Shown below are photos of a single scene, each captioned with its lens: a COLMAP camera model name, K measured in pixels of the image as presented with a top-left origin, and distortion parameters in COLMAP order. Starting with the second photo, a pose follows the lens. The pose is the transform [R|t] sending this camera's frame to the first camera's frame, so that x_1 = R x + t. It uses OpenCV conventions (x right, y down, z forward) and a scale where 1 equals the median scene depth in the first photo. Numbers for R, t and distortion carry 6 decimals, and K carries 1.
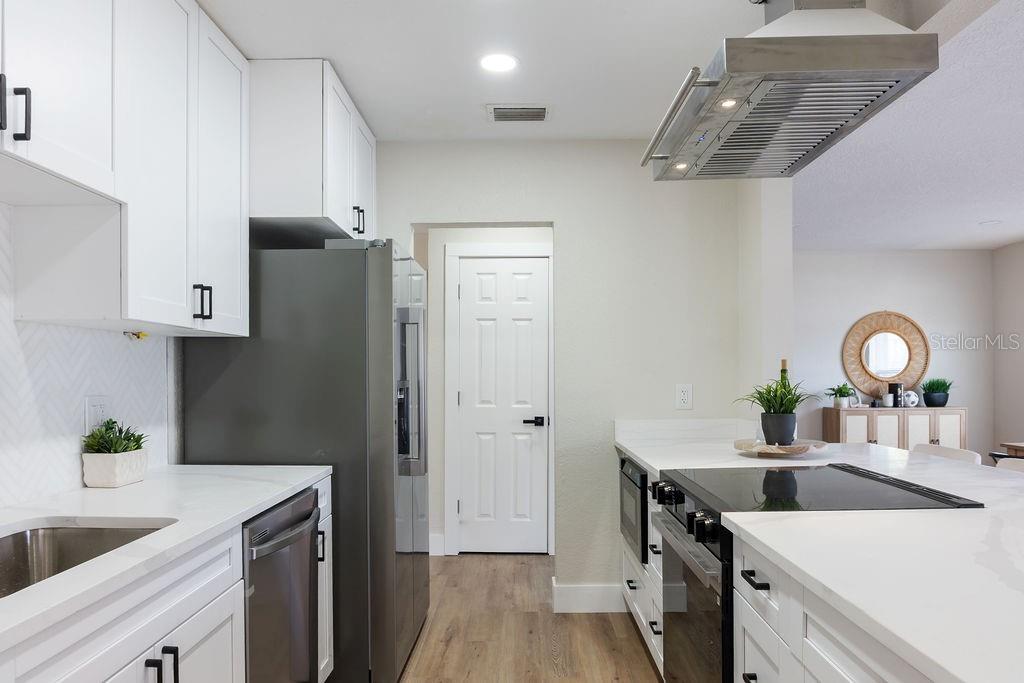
lens RADIAL K [[696.3, 0, 495.0], [0, 696.3, 369.1], [0, 0, 1]] dist [-0.002699, -0.002297]
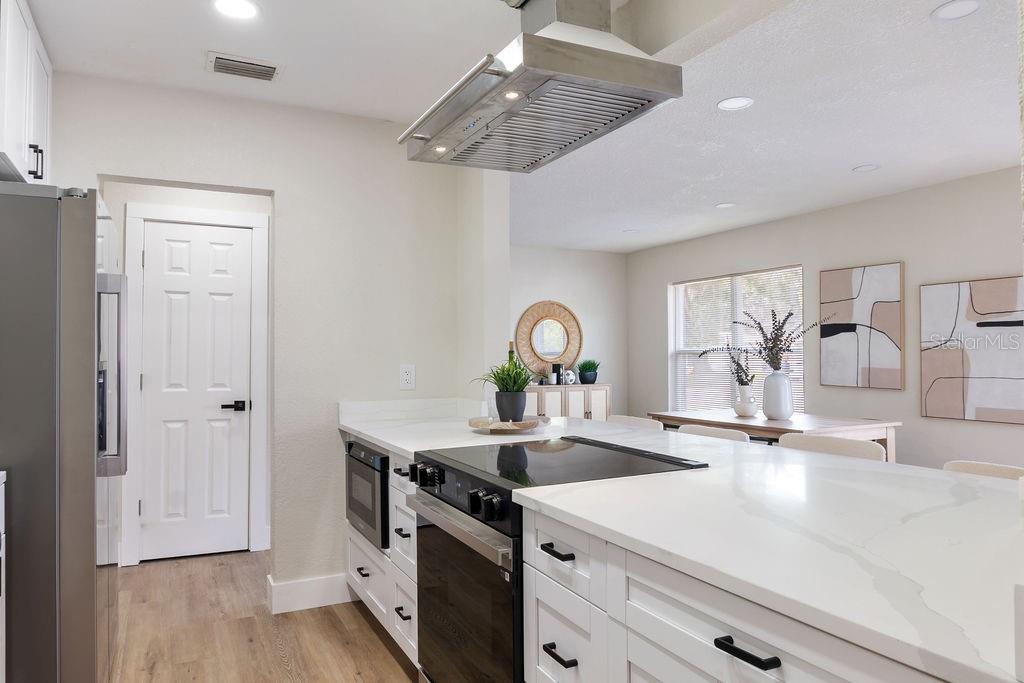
lens RADIAL K [[697.5, 0, 484.2], [0, 697.5, 335.0], [0, 0, 1]] dist [-0.000135, -0.002109]
pose [[0.893258, 0.016913, 0.449225, -0.099317], [-0.007110, 0.999699, -0.023501, 0.001585], [-0.449487, 0.017798, 0.893109, 0.054436]]
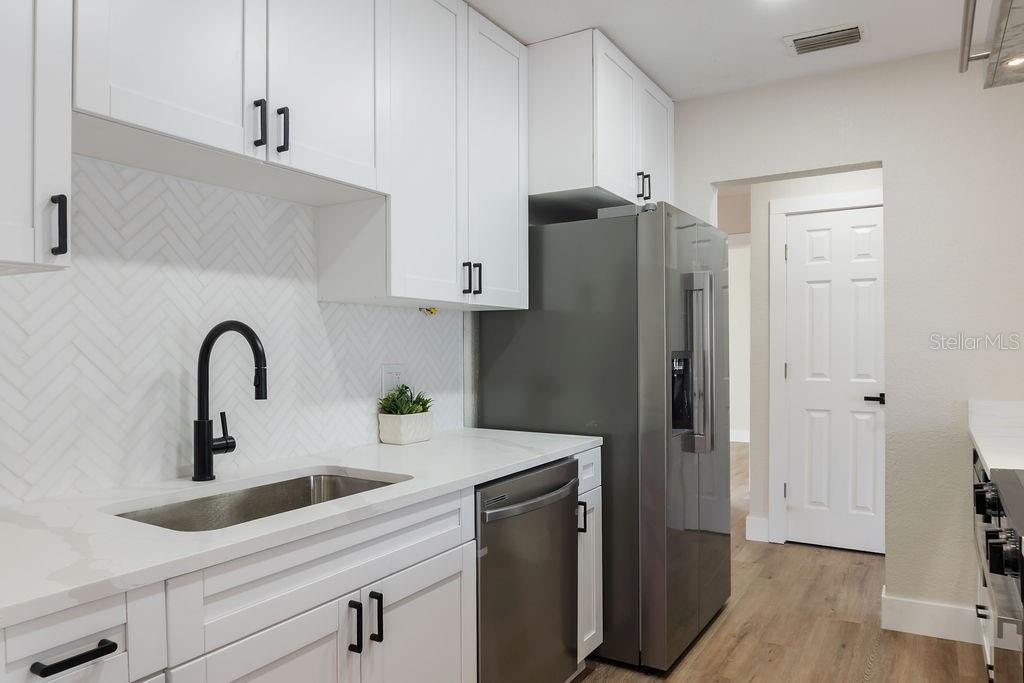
lens RADIAL K [[691.0, 0, 512.0], [0, 691.0, 341.5], [0, 0, 1]] dist [-0.003464, -0.003008]
pose [[0.872617, -0.008404, -0.488334, 0.122275], [0.009347, 0.999956, -0.000507, 0.002239], [0.488316, -0.004122, 0.872657, 0.072990]]
